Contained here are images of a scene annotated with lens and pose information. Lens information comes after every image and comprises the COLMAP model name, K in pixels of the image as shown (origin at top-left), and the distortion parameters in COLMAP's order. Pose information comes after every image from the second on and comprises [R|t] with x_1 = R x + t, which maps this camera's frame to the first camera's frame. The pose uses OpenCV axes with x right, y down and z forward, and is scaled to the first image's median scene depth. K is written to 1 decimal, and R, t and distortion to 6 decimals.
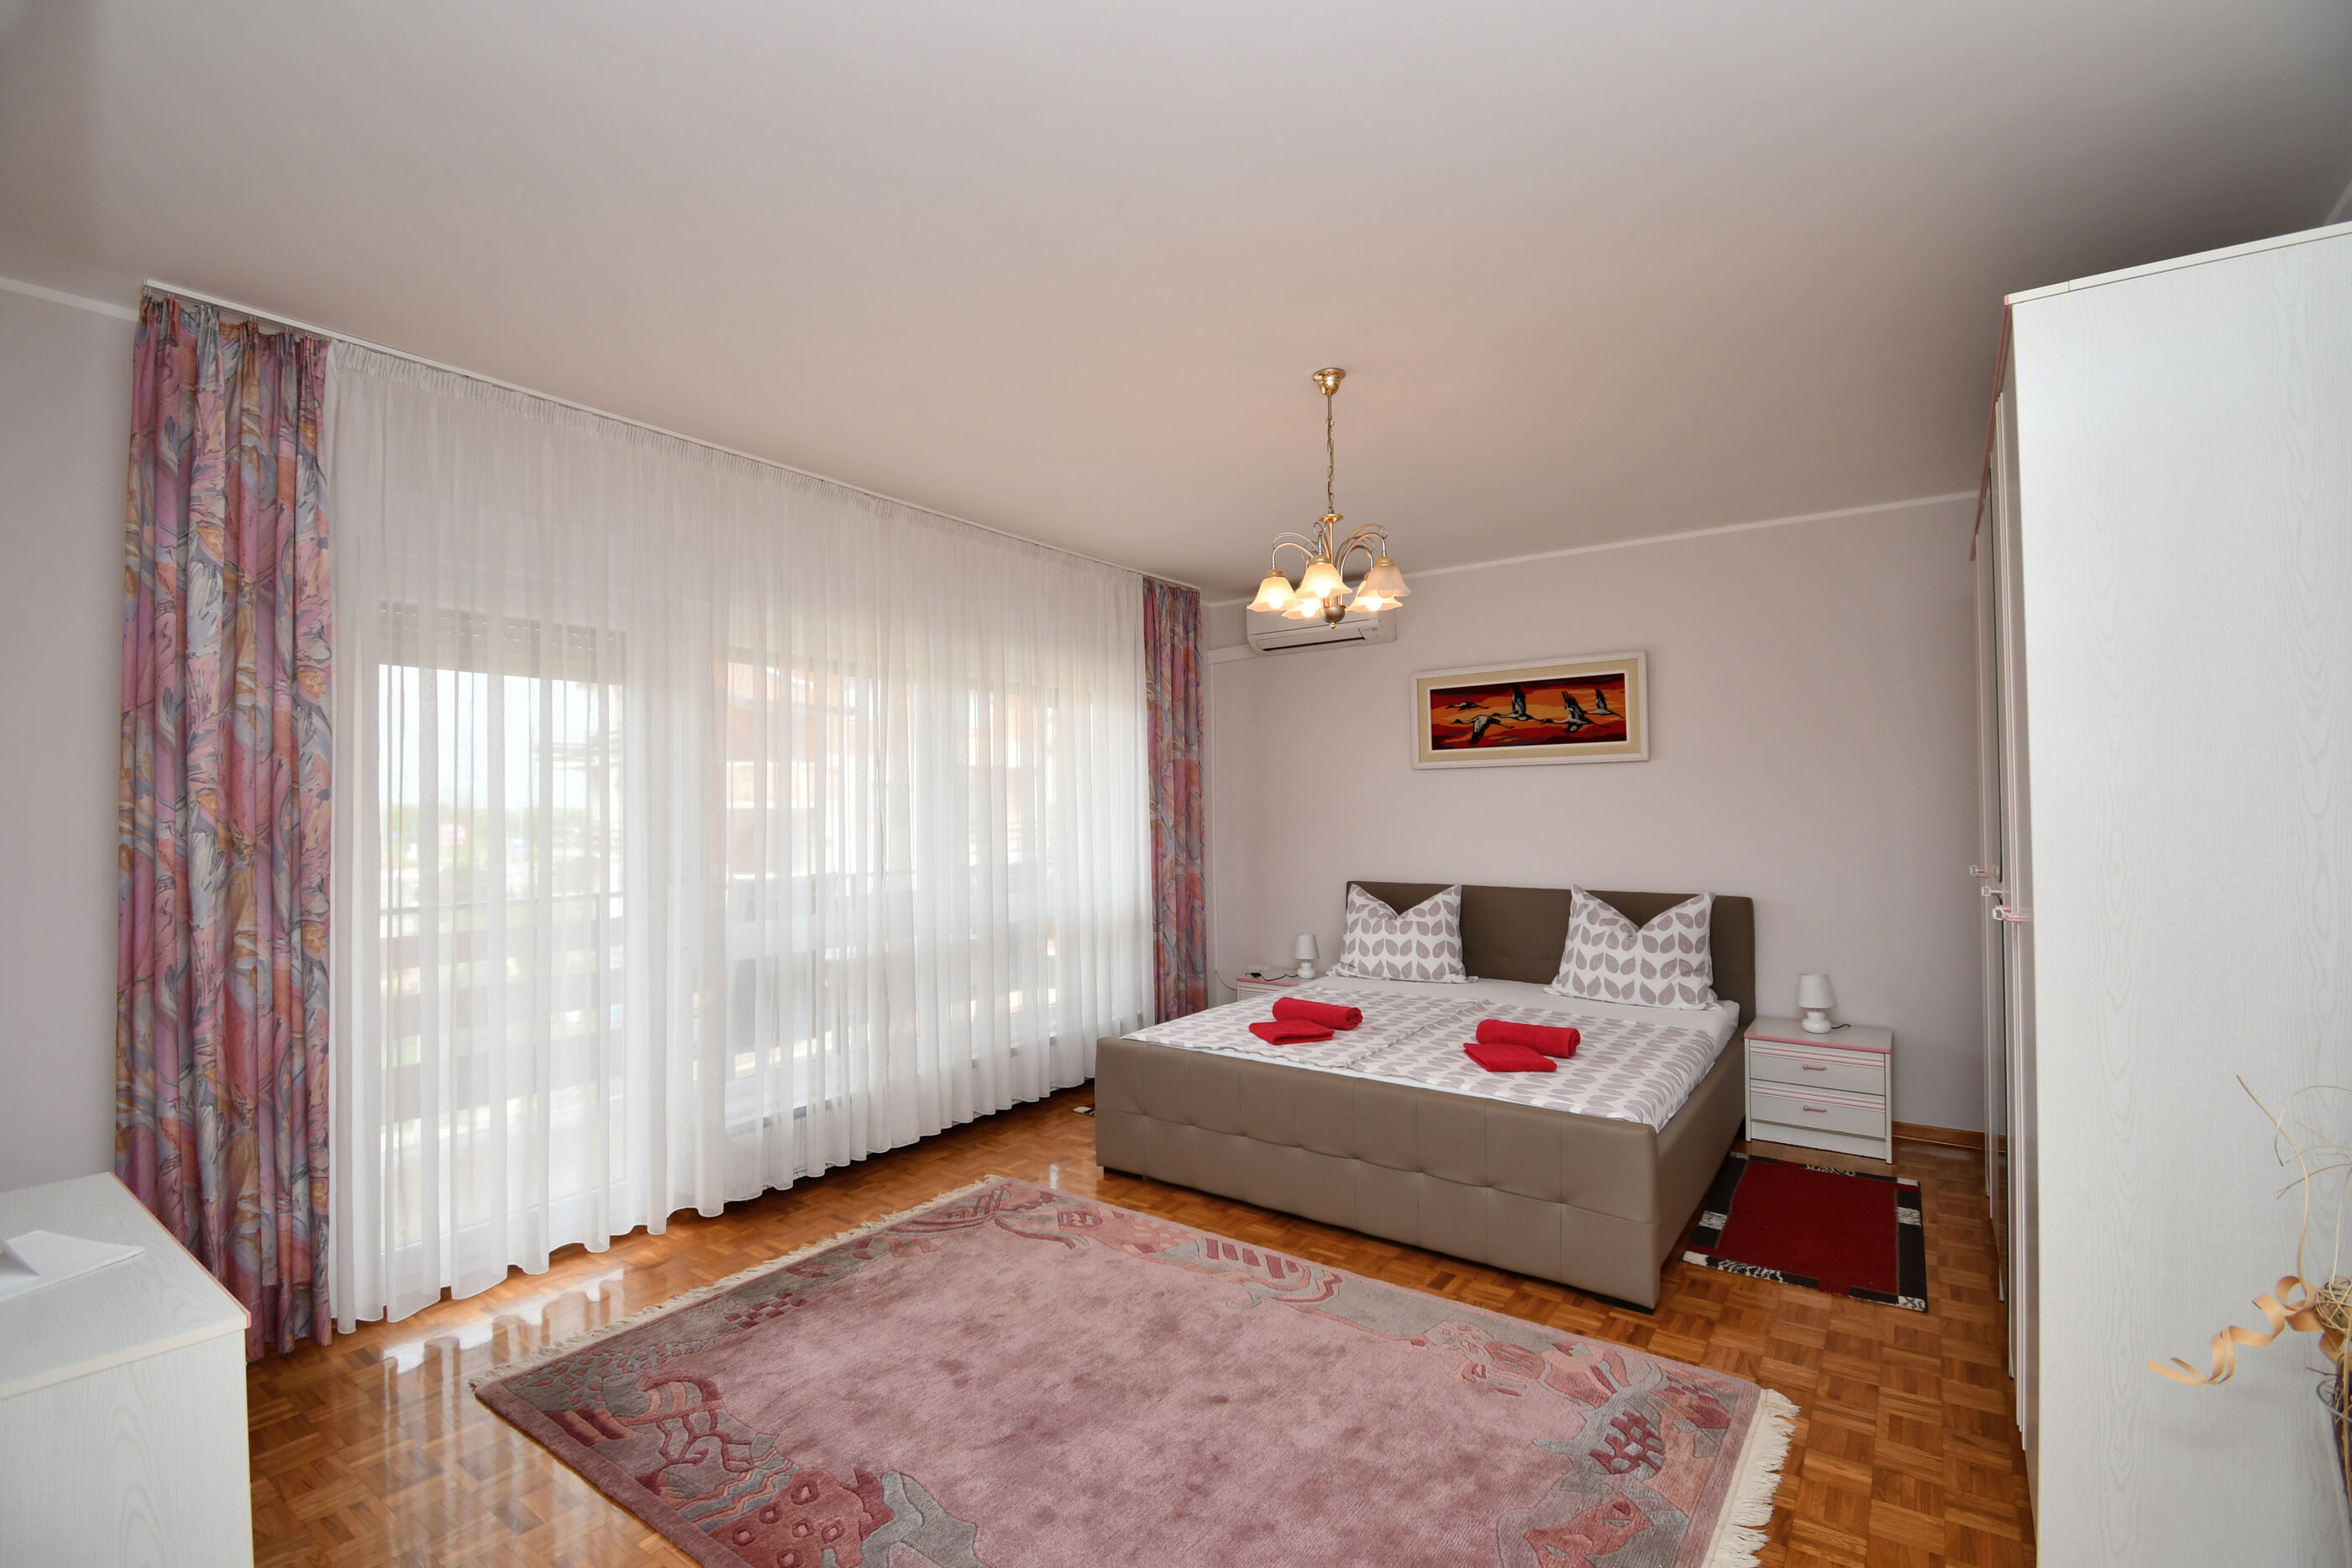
lens RADIAL K [[1031.3, 0, 1165.4], [0, 1031.3, 789.7], [0, 0, 1]] dist [0.007181, -0.018166]
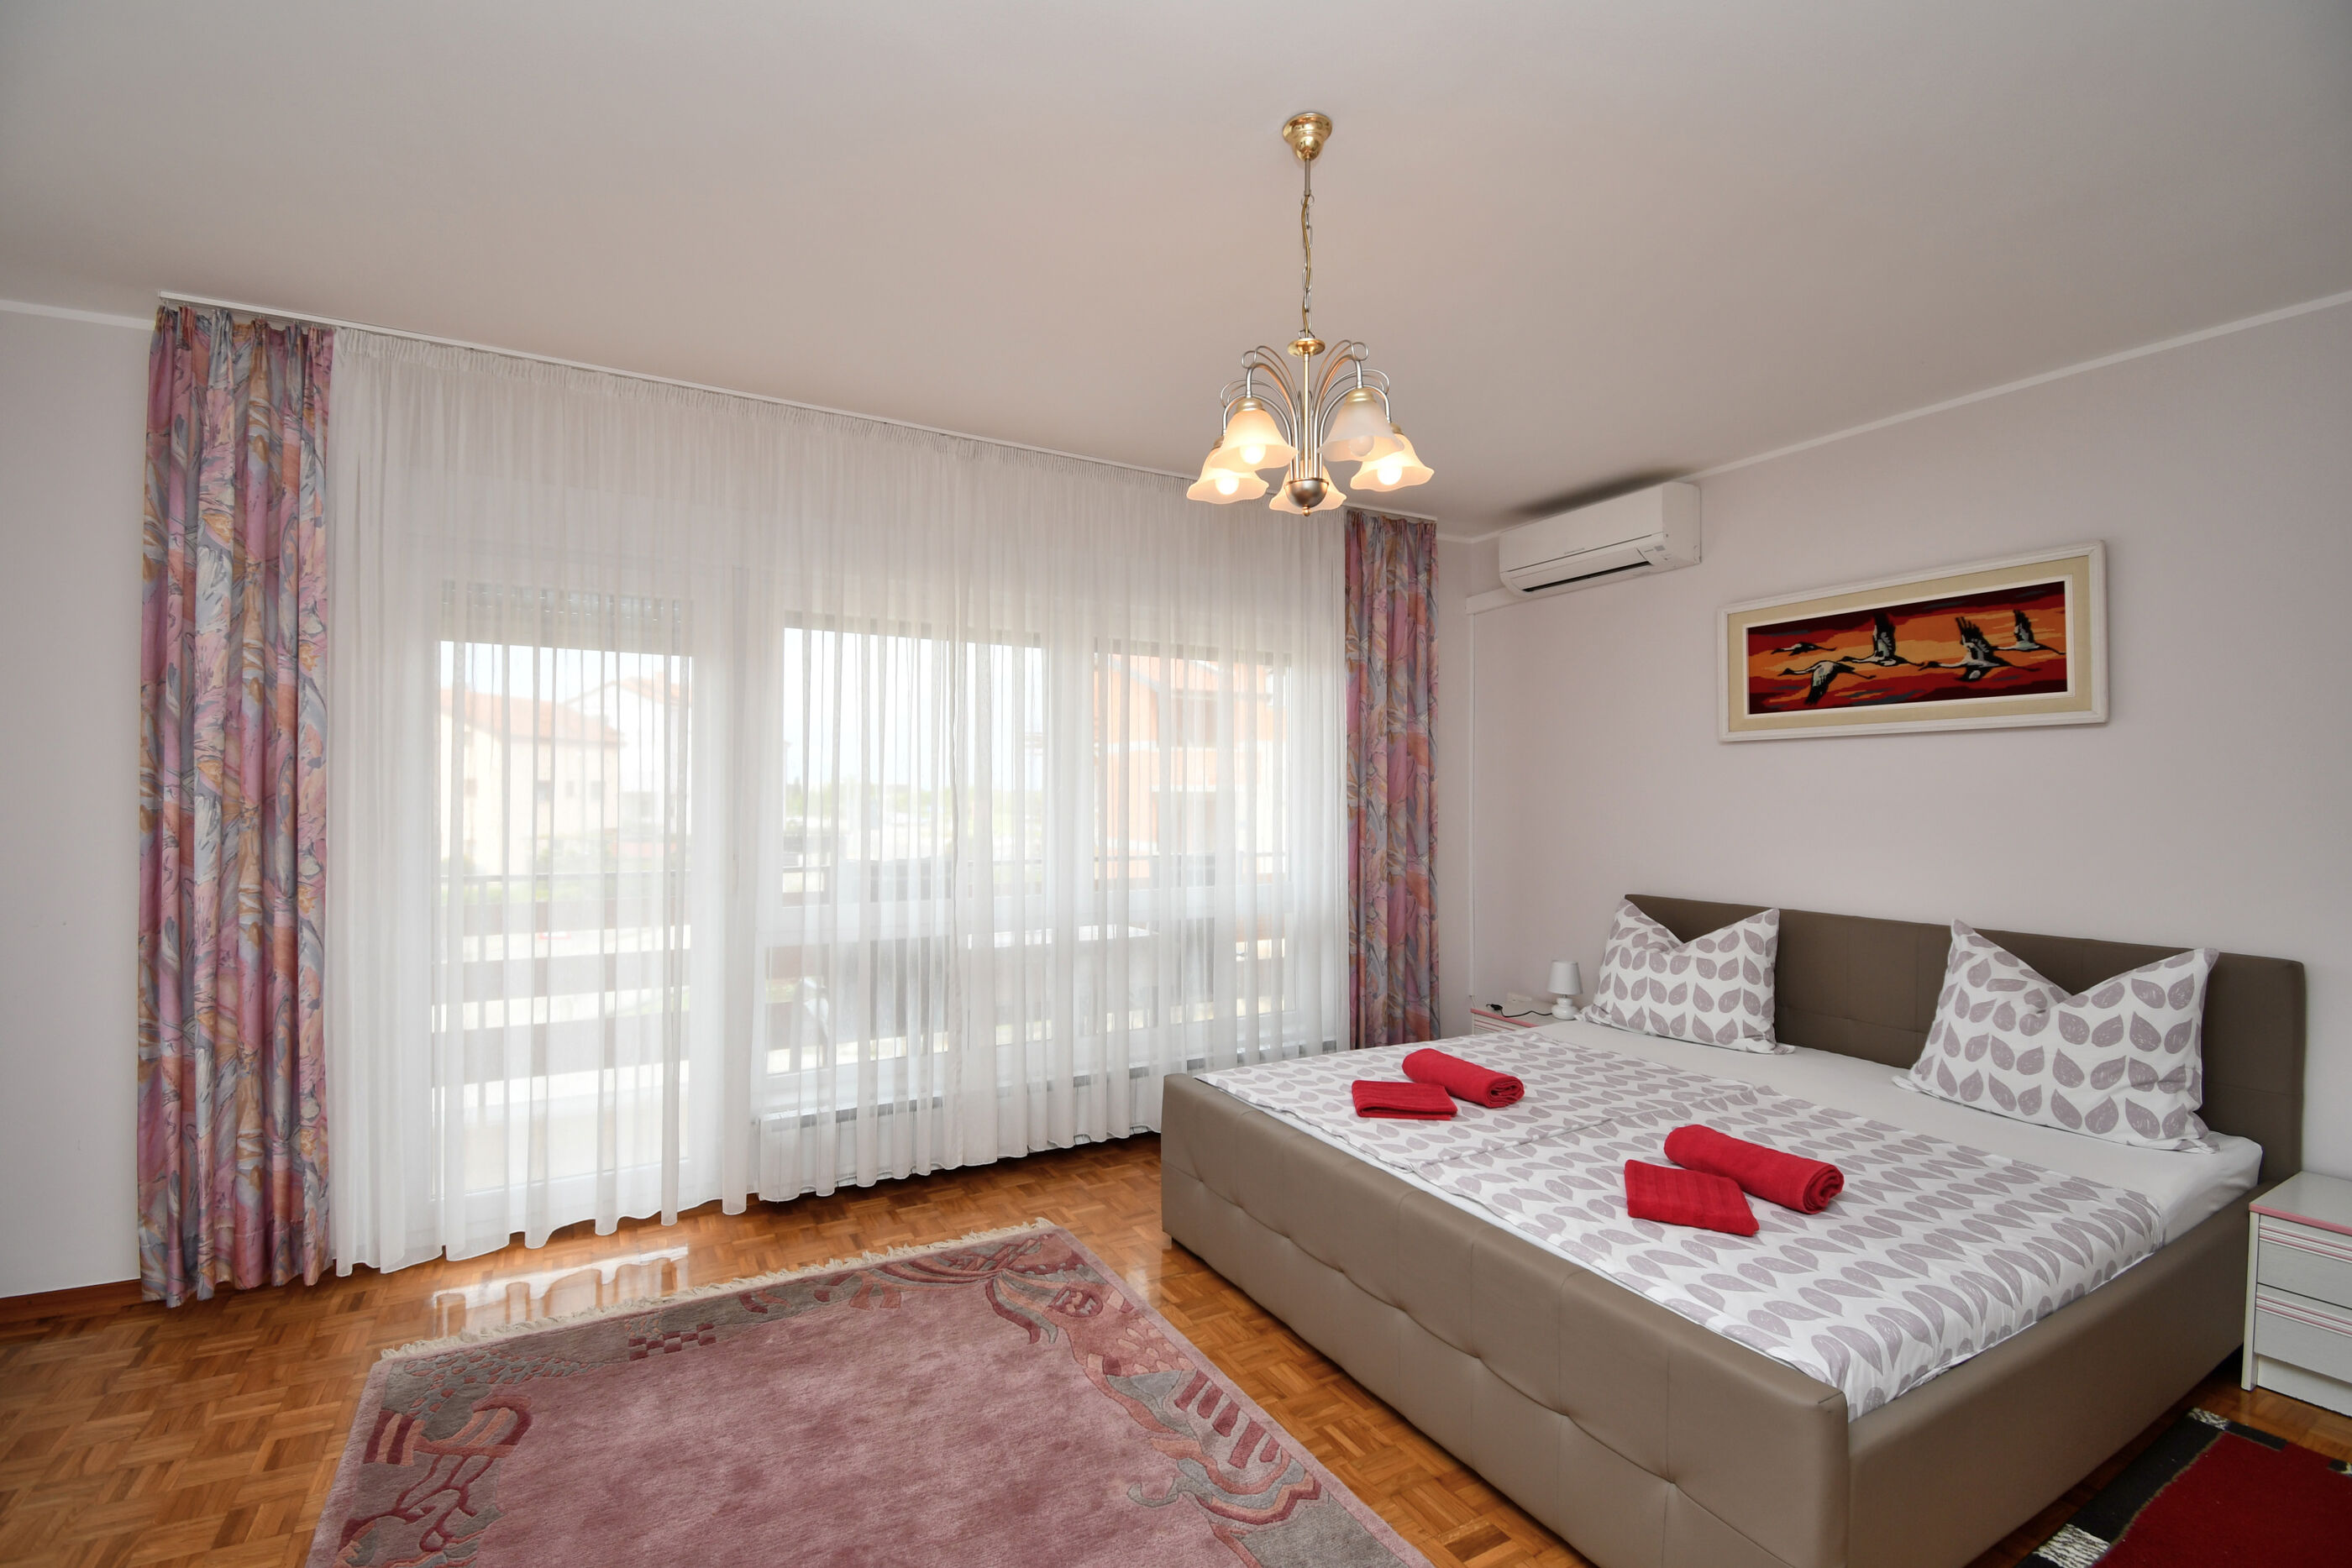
lens RADIAL K [[1031.3, 0, 1163.9], [0, 1031.3, 791.9], [0, 0, 1]] dist [0.007181, -0.018166]
pose [[0.906812, 0.013301, -0.421326, 0.245193], [-0.006914, 0.999837, 0.016683, 0.006702], [0.421479, -0.012215, 0.906756, 0.248421]]
